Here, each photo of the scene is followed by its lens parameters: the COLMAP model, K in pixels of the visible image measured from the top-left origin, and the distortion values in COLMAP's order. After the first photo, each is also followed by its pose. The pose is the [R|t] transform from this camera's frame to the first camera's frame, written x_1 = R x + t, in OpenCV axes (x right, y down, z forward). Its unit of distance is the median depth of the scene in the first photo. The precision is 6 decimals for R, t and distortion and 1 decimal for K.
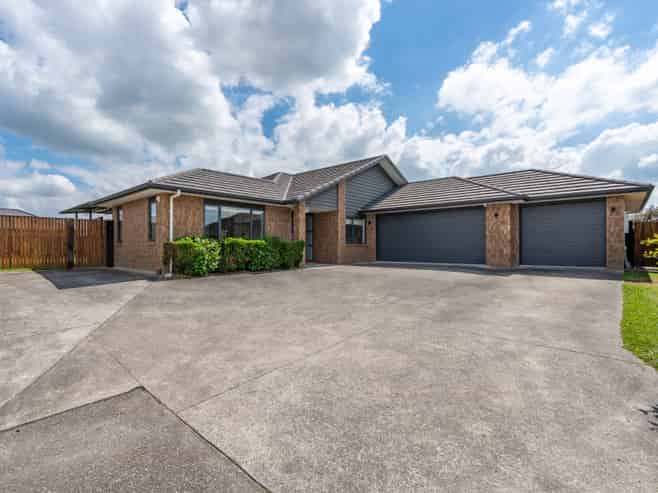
lens RADIAL K [[338.4, 0, 329.0], [0, 338.4, 246.5], [0, 0, 1]] dist [0.000657, 0.000086]
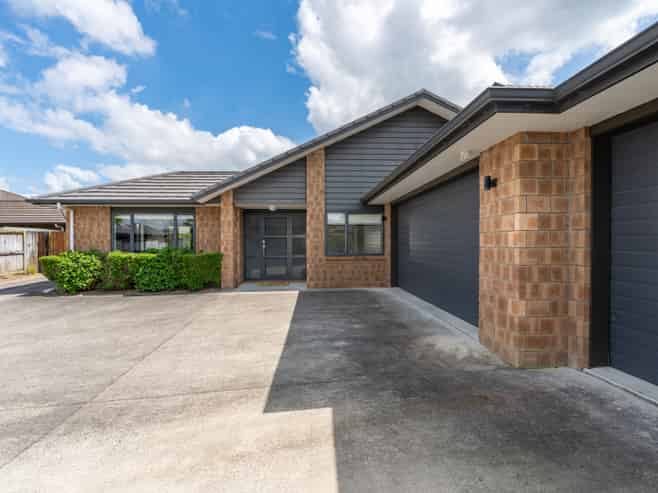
lens RADIAL K [[338.4, 0, 329.0], [0, 338.4, 246.5], [0, 0, 1]] dist [0.000657, 0.000086]
pose [[0.689698, 0.007972, -0.724054, 0.611082], [0.005648, 0.999850, 0.016388, -0.041818], [0.724075, -0.015392, 0.689549, 0.688563]]
